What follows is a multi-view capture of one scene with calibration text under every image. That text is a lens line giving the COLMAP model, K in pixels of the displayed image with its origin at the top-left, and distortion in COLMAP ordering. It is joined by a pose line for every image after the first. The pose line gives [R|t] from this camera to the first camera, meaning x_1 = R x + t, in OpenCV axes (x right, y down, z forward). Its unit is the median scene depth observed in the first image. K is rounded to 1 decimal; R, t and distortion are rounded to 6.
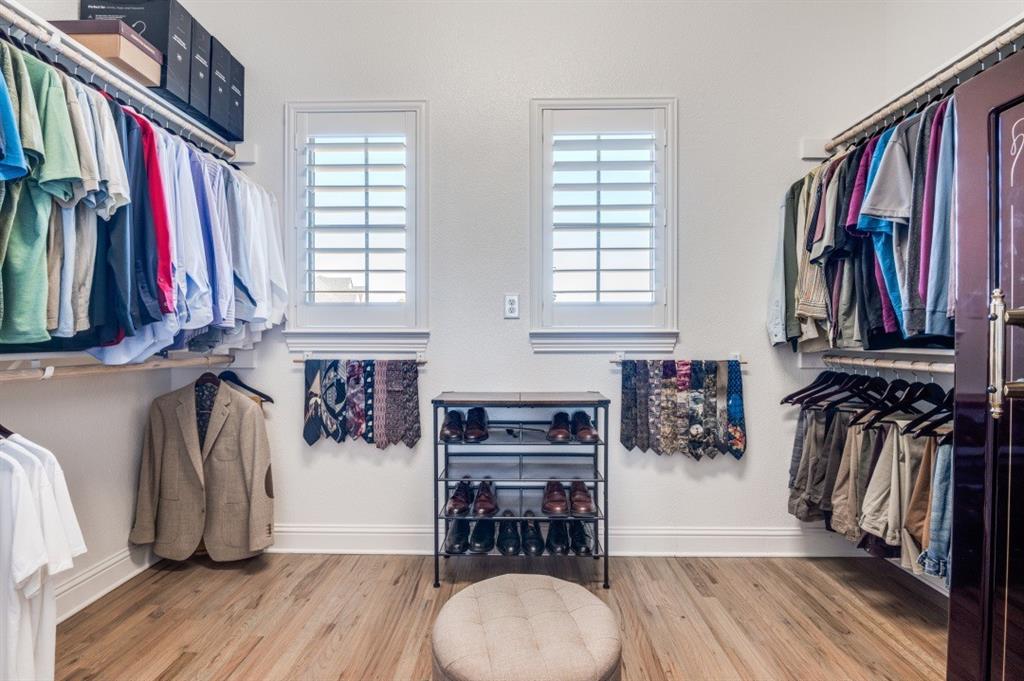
lens RADIAL K [[476.9, 0, 512.6], [0, 476.9, 340.9], [0, 0, 1]] dist [-0.012440, -0.003662]
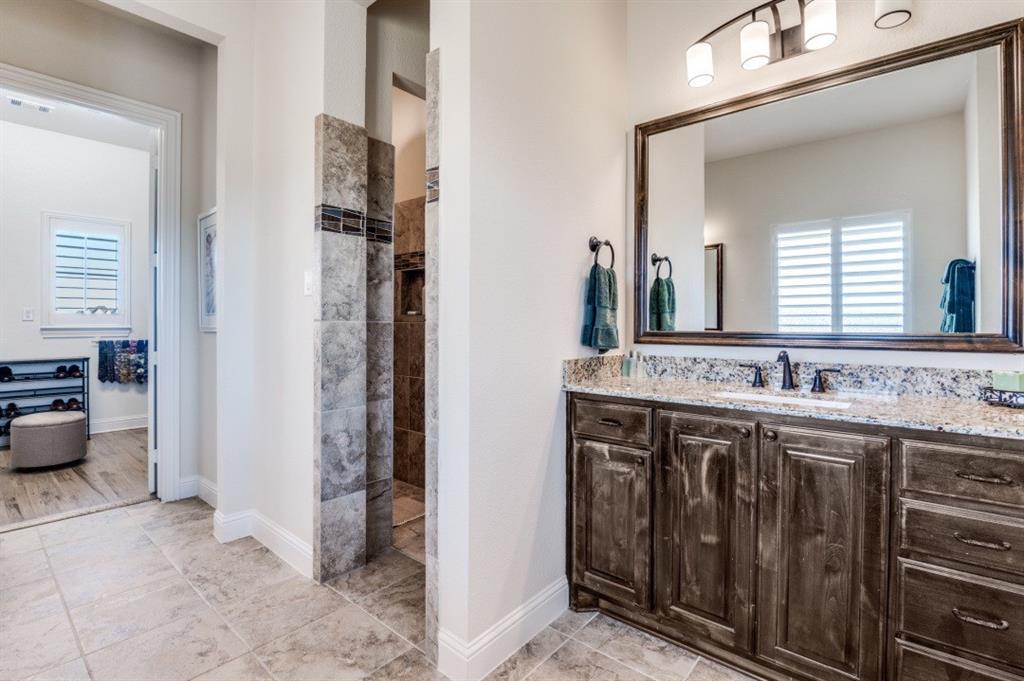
lens RADIAL K [[476.9, 0, 494.7], [0, 476.9, 328.7], [0, 0, 1]] dist [-0.012440, -0.003662]
pose [[0.651053, -0.004924, 0.759017, -0.222554], [0.010033, 0.999947, -0.002119, 0.008112], [-0.758966, 0.008995, 0.651068, -1.740132]]
